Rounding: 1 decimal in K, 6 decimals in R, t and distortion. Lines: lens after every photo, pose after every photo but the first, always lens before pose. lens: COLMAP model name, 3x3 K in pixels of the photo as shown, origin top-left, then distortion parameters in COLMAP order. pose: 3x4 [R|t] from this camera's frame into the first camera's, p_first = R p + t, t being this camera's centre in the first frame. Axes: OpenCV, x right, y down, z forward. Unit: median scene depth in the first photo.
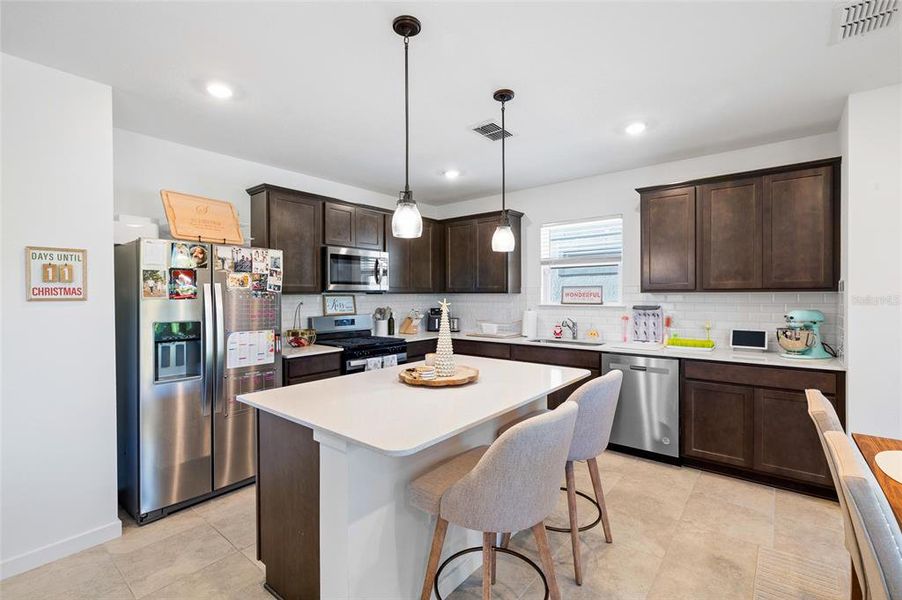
lens RADIAL K [[403.2, 0, 453.2], [0, 403.2, 295.4], [0, 0, 1]] dist [-0.002189, 0.000007]
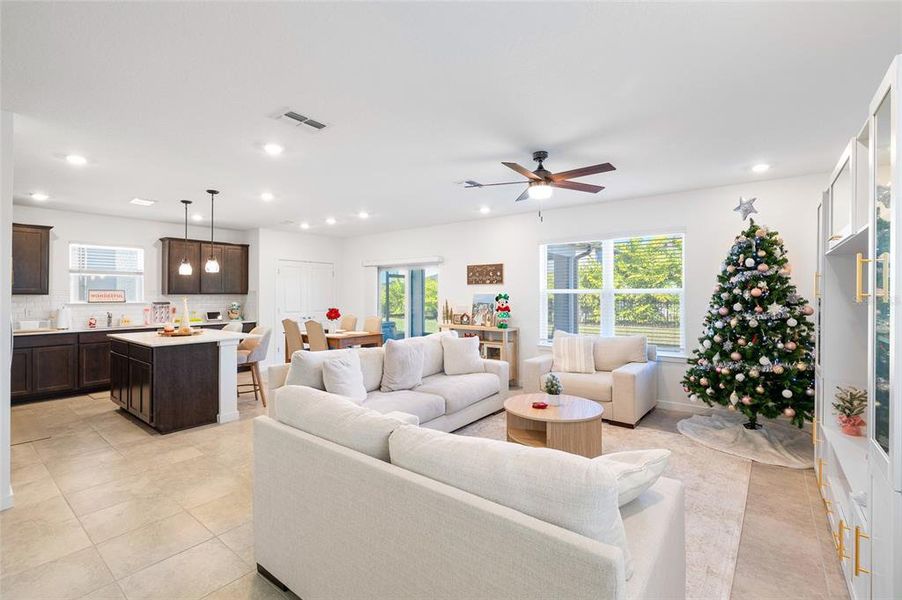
lens RADIAL K [[403.9, 0, 448.0], [0, 403.9, 293.5], [0, 0, 1]] dist [-0.000009, 0.000215]
pose [[-0.007490, 0.007278, 0.999945, -1.630376], [0.006160, 0.999955, -0.007232, 0.010858], [-0.999953, 0.006106, -0.007535, -0.293495]]
